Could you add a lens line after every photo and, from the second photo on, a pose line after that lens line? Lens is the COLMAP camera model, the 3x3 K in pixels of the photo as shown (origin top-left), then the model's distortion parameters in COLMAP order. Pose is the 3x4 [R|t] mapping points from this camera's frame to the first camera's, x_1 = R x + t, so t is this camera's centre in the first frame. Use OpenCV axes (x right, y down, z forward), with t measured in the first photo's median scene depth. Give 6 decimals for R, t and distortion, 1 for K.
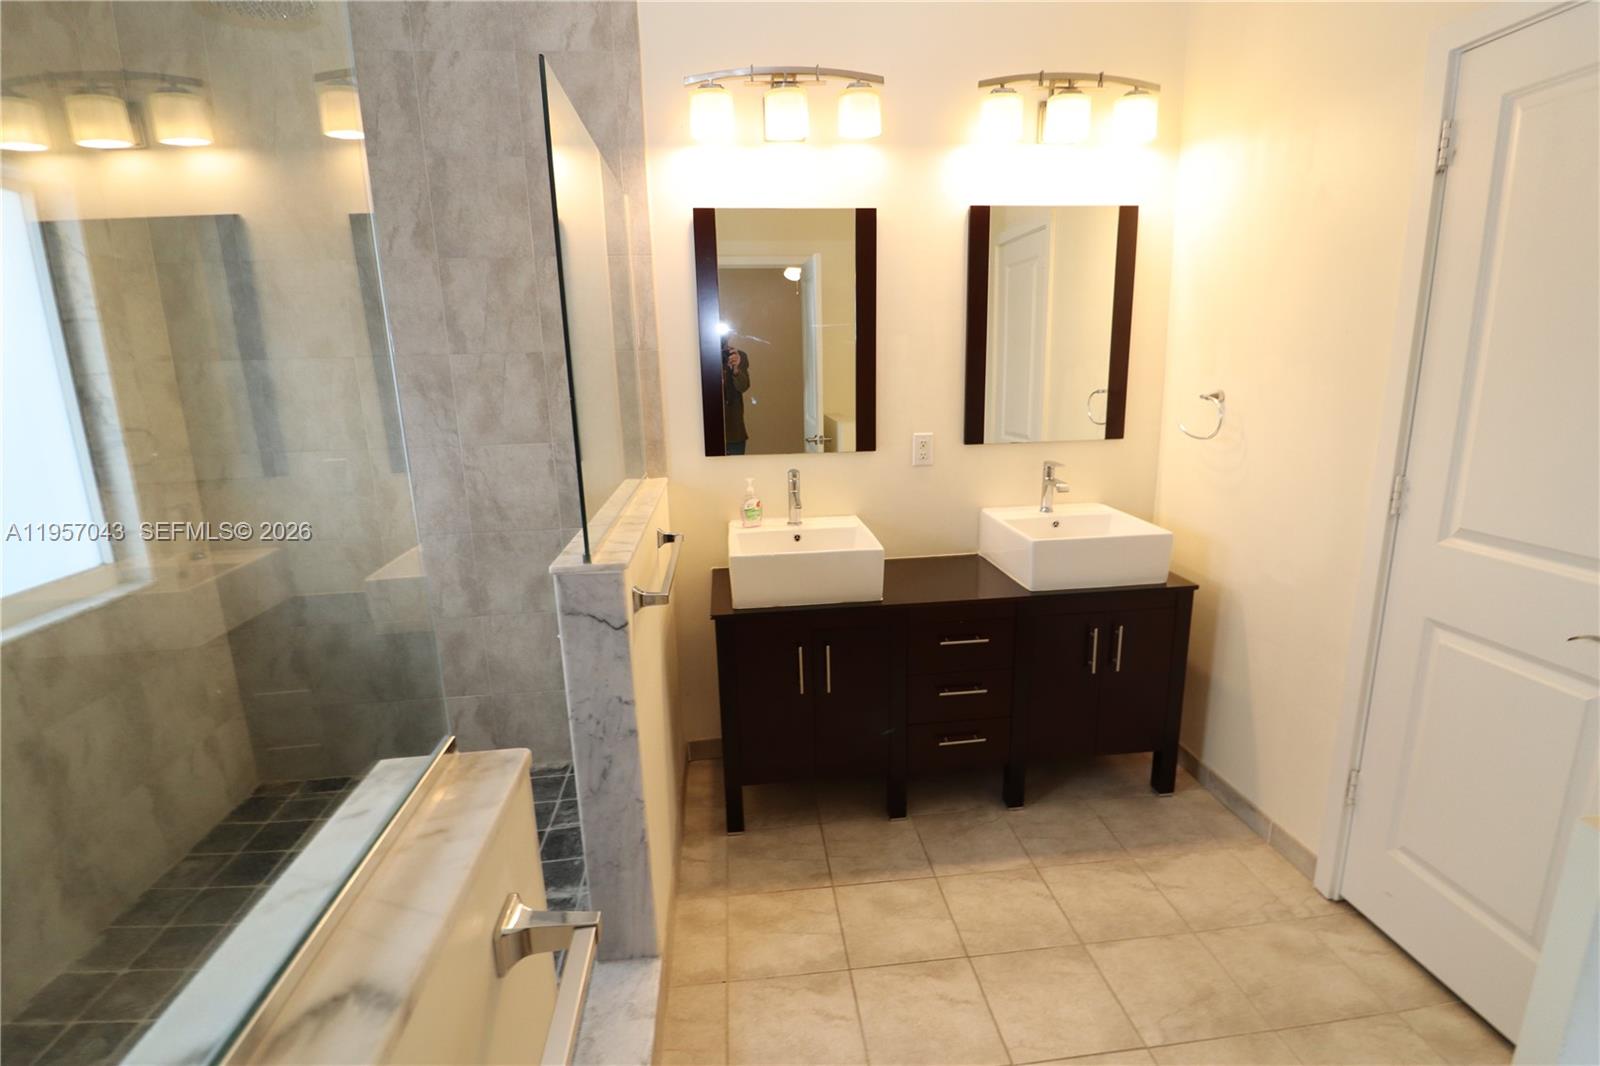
lens RADIAL K [[744.1, 0, 806.8], [0, 744.1, 531.1], [0, 0, 1]] dist [-0.002692, -0.009851]
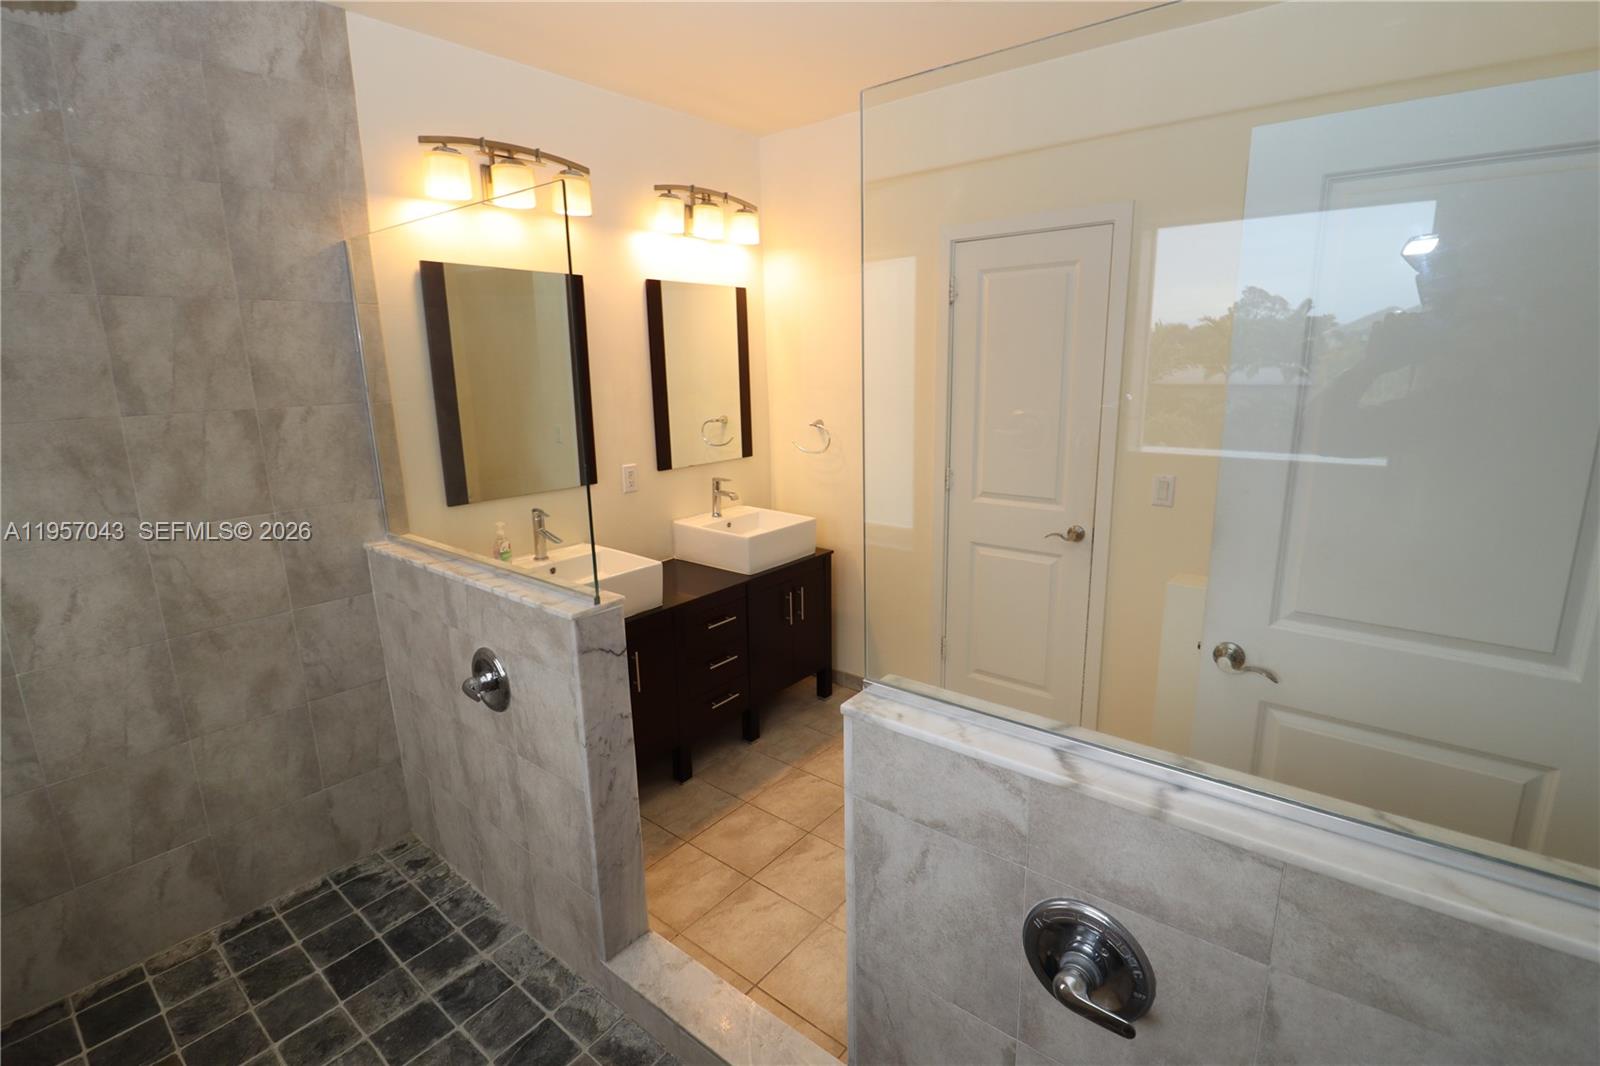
lens RADIAL K [[744.1, 0, 802.9], [0, 744.1, 526.6], [0, 0, 1]] dist [-0.002692, -0.009851]
pose [[0.708511, -0.141571, 0.691354, -0.532228], [0.154579, 0.987014, 0.043698, -0.048296], [-0.688562, 0.075908, 0.721194, -0.040502]]
